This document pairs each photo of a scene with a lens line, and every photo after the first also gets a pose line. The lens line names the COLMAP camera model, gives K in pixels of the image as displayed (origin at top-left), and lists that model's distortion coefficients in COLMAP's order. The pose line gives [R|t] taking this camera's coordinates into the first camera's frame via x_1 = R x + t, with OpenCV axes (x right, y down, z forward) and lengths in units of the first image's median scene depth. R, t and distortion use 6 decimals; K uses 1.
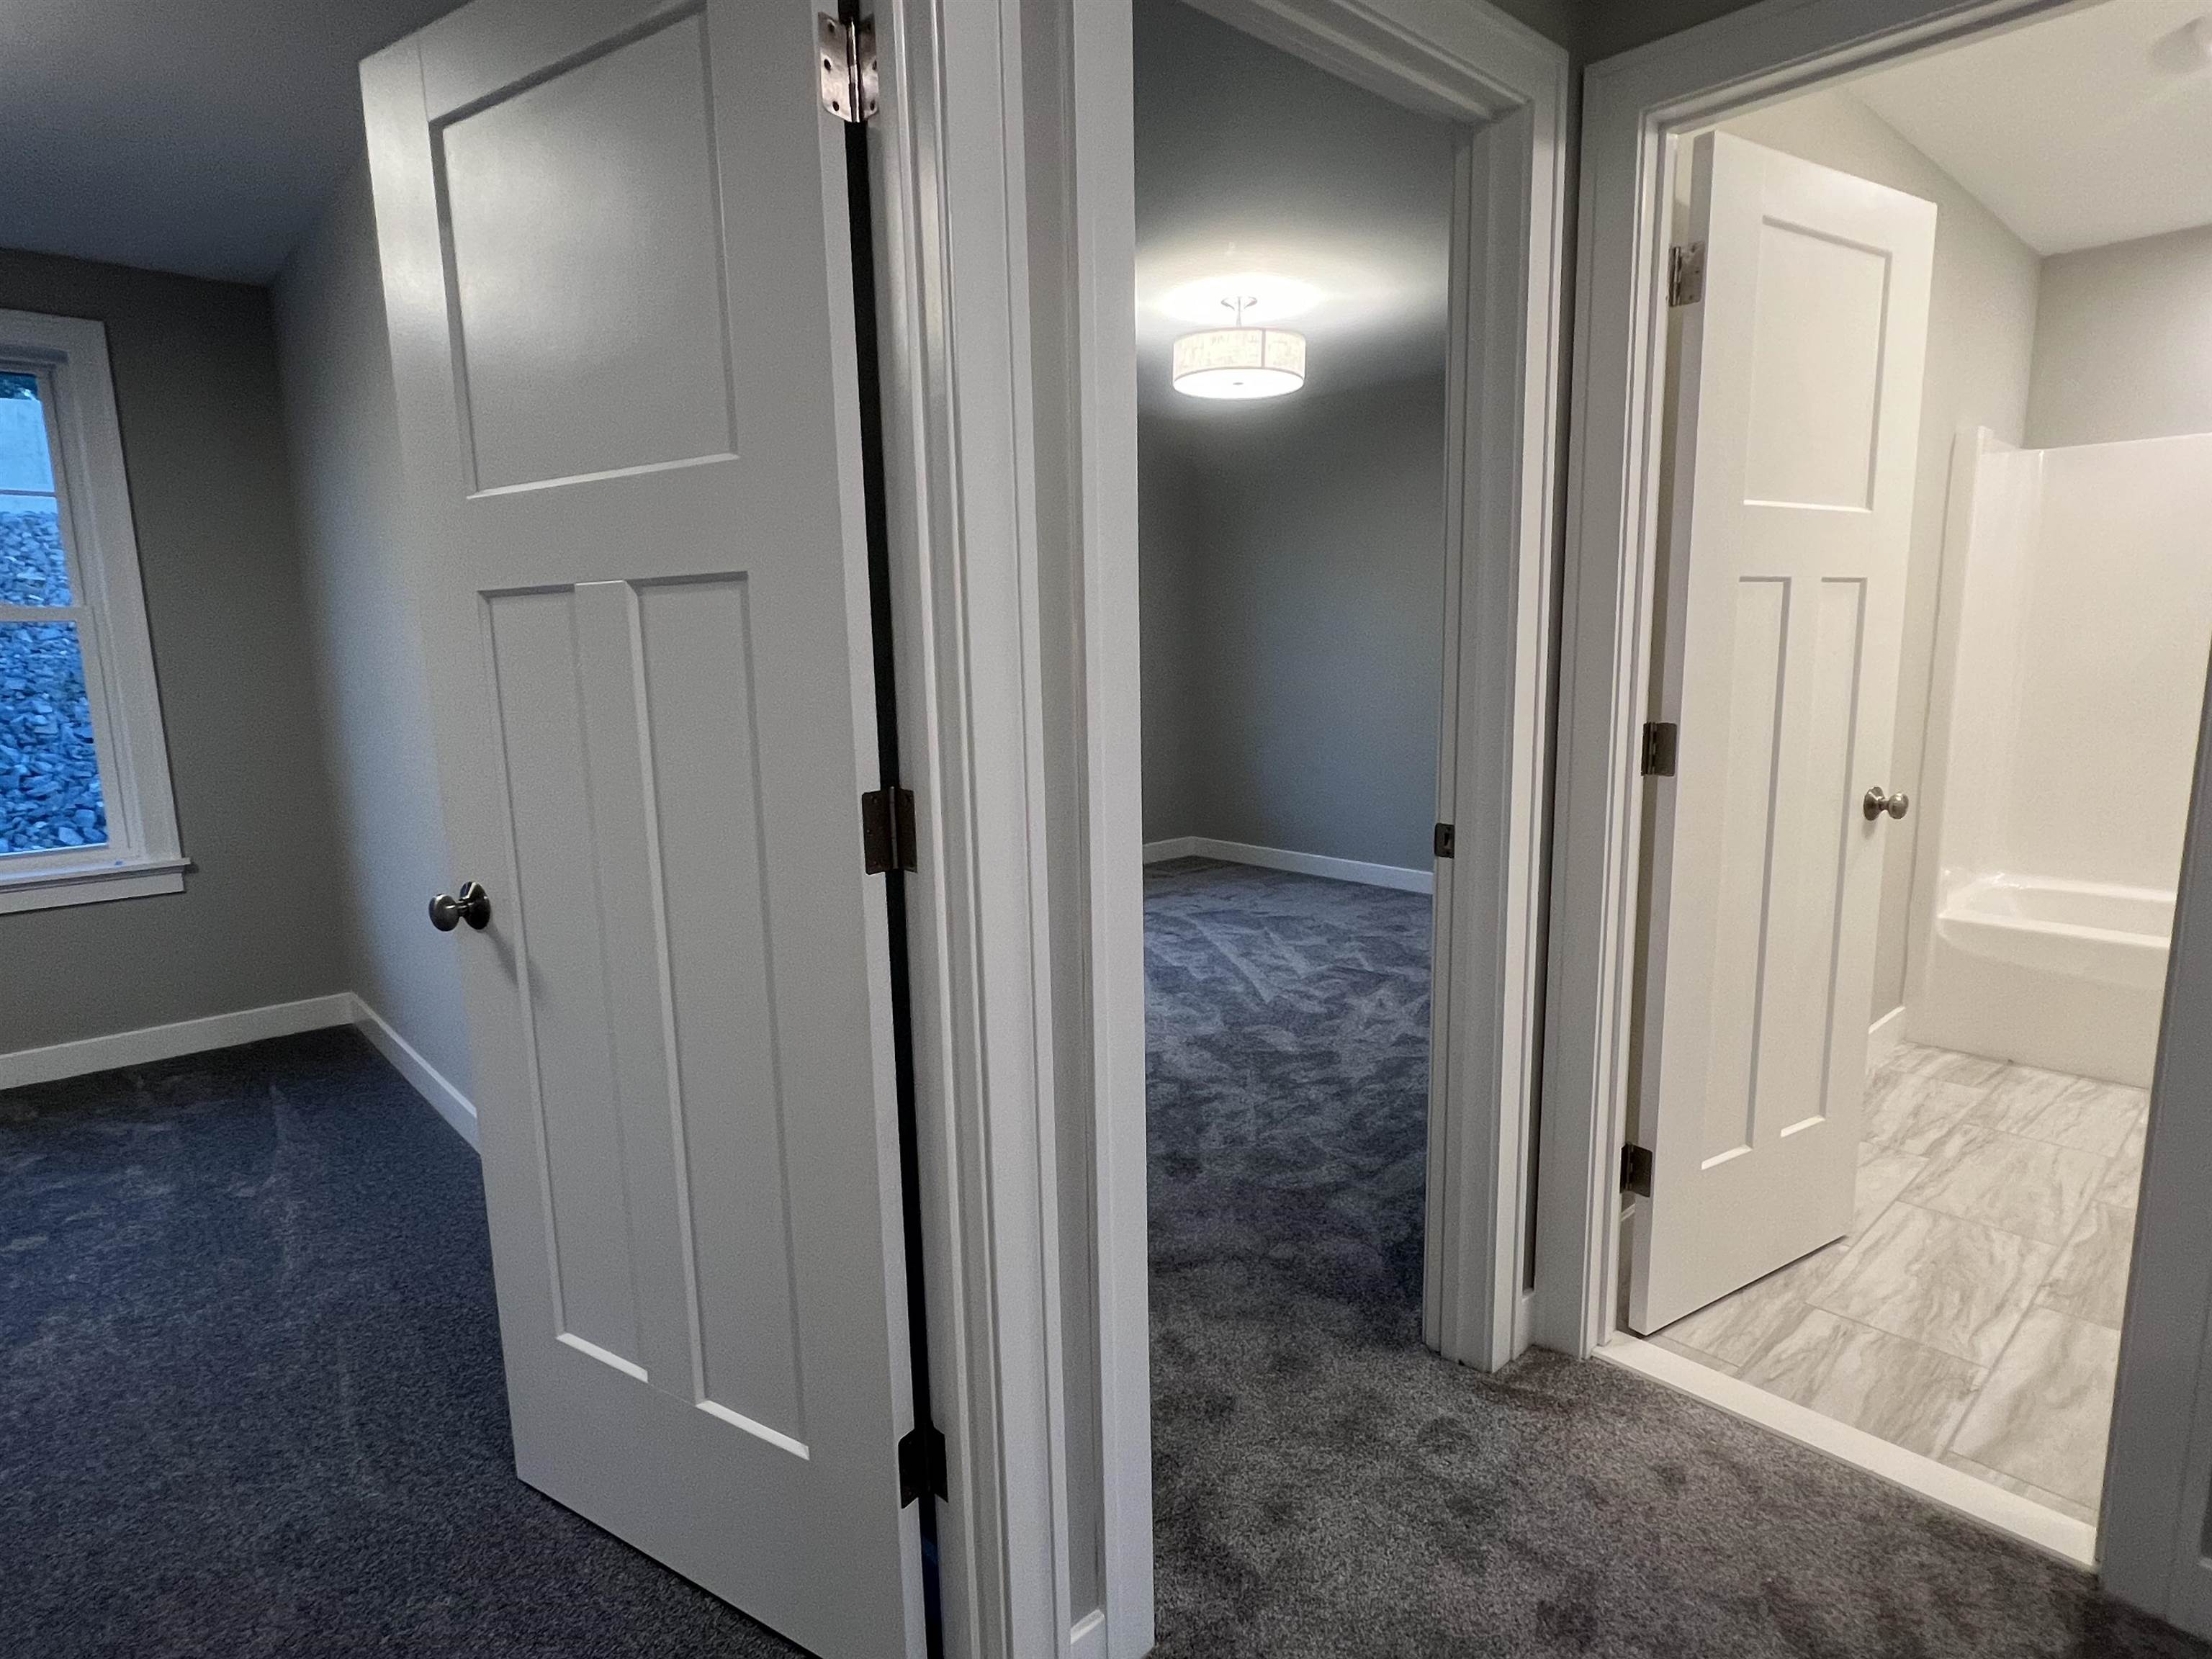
lens RADIAL K [[1199.5, 0, 1100.4], [0, 1199.5, 827.2], [0, 0, 1]] dist [-0.003304, 0.001359]
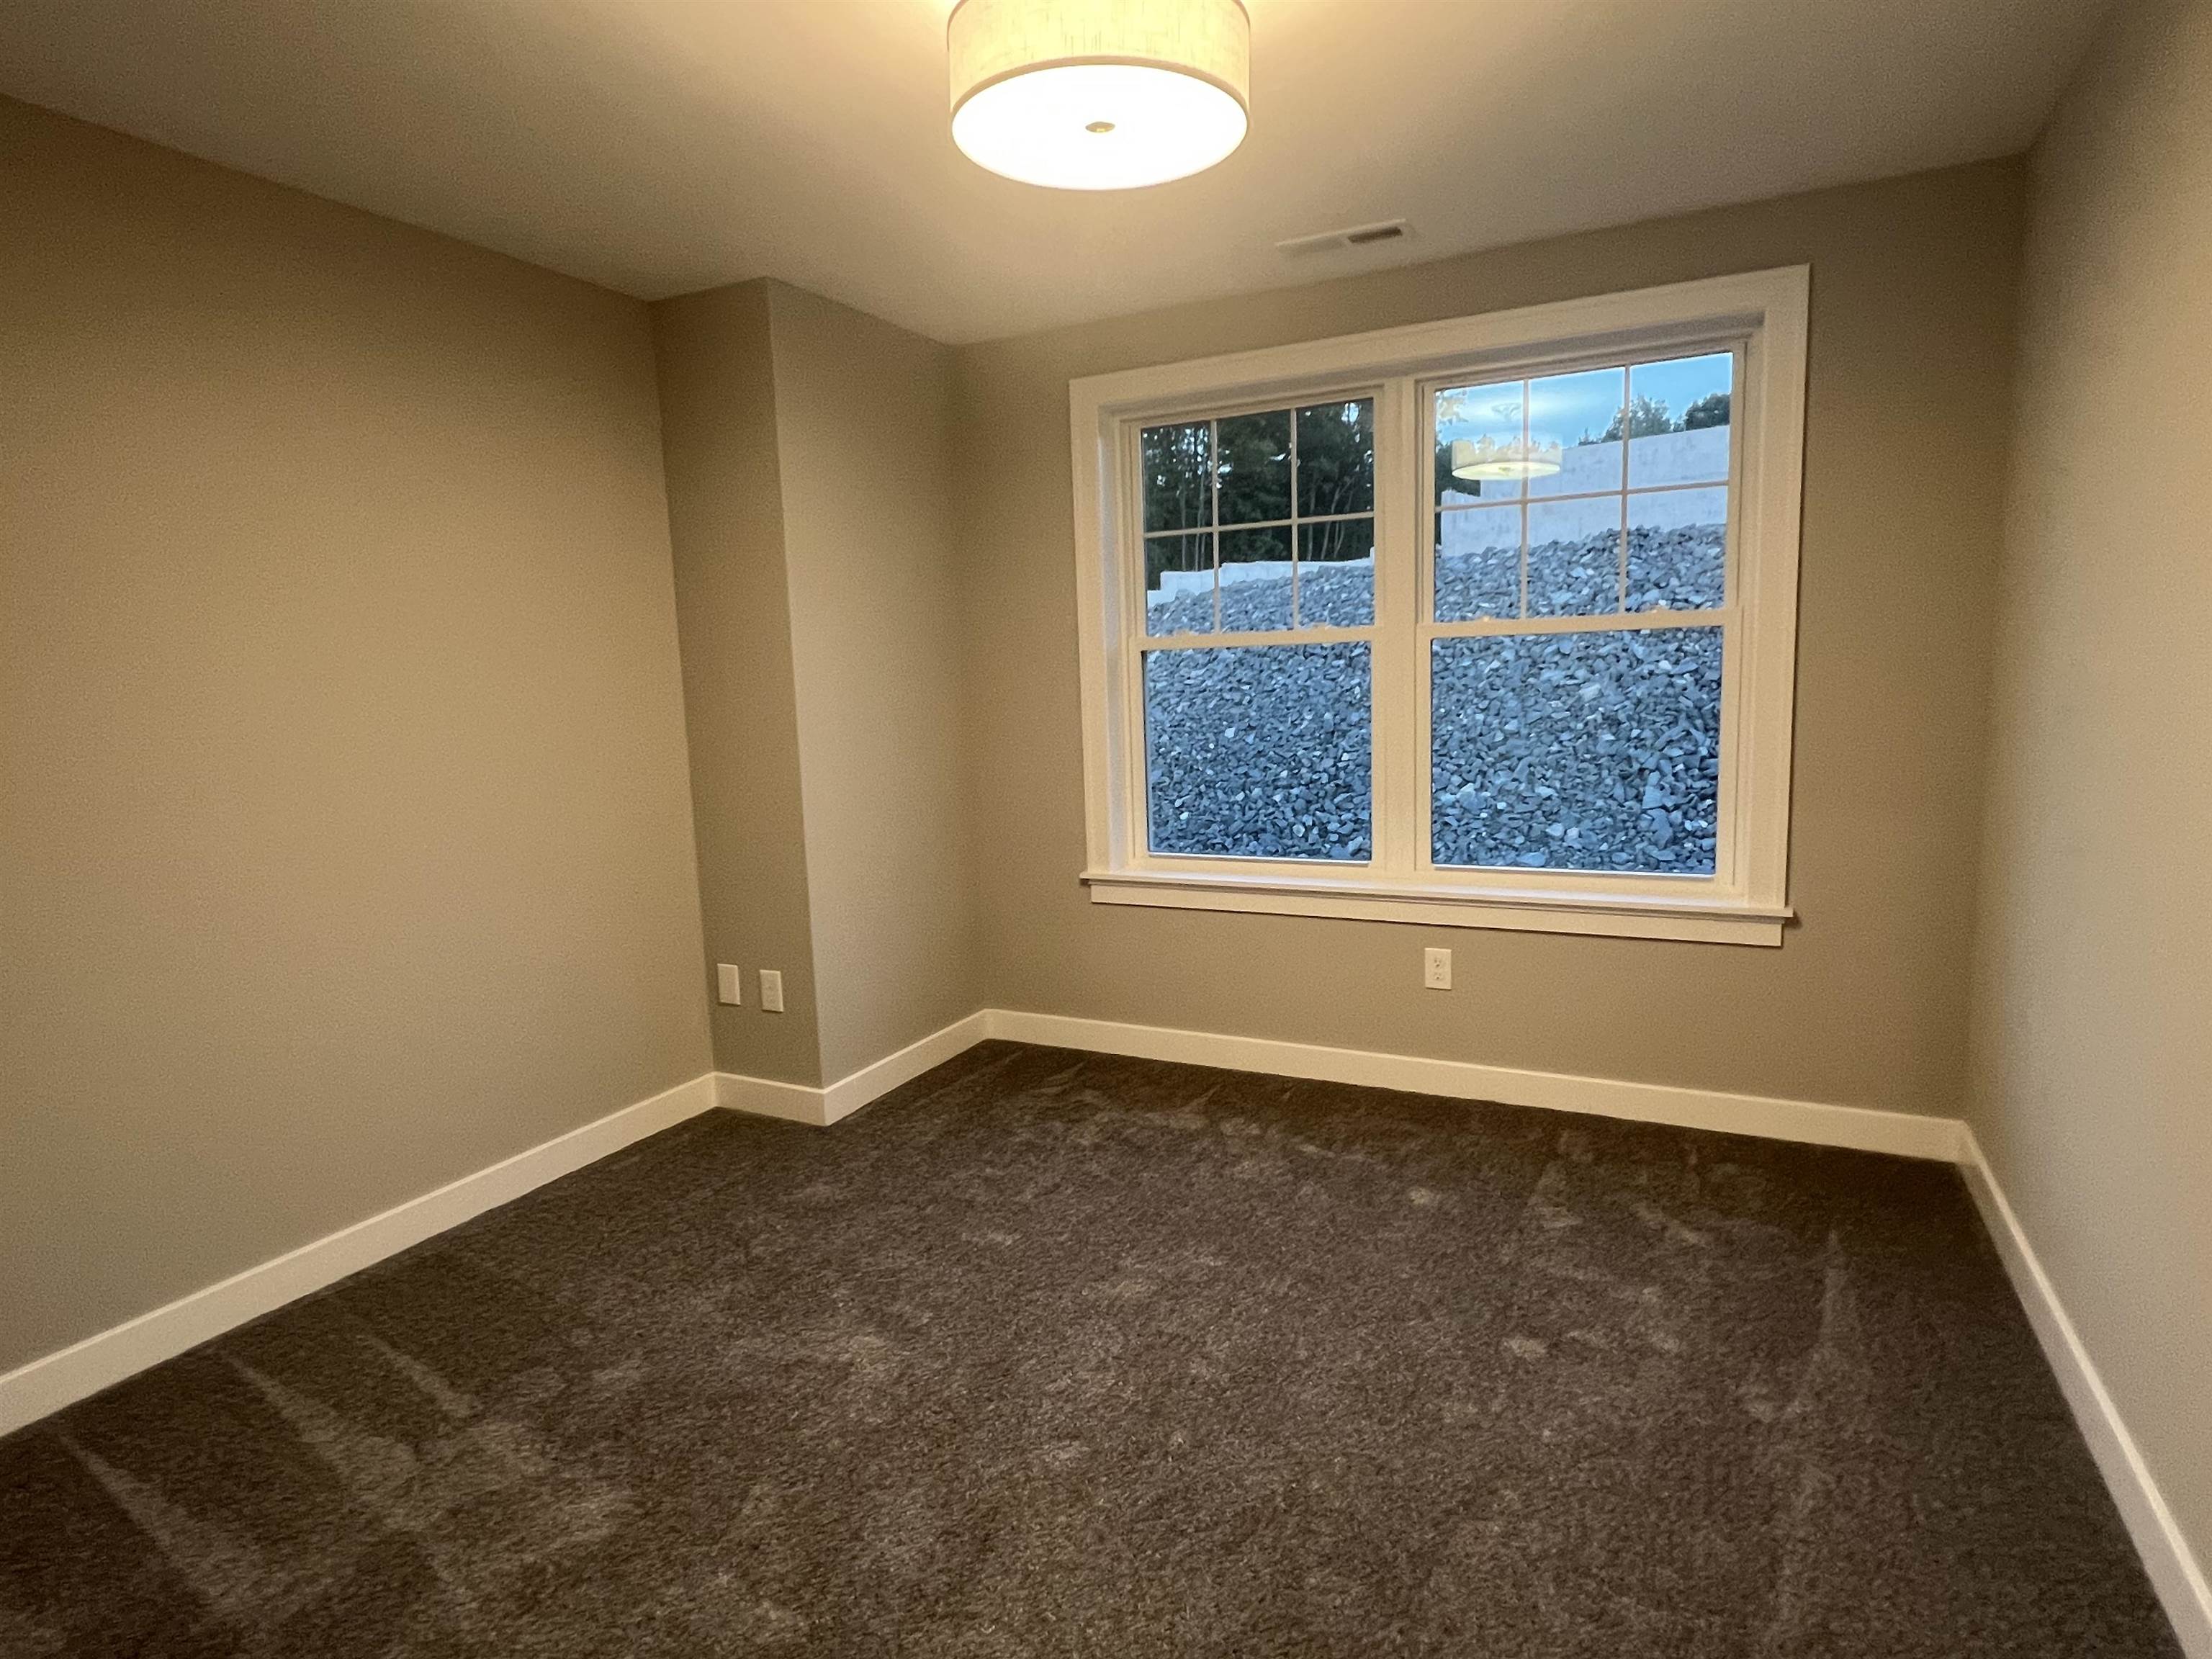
lens RADIAL K [[1199.5, 0, 1100.4], [0, 1199.5, 827.2], [0, 0, 1]] dist [-0.003304, 0.001359]
pose [[0.352137, 0.130384, -0.926822, -0.183079], [-0.121317, 0.988254, 0.092933, -0.052021], [0.928053, 0.079714, 0.363818, 0.270817]]
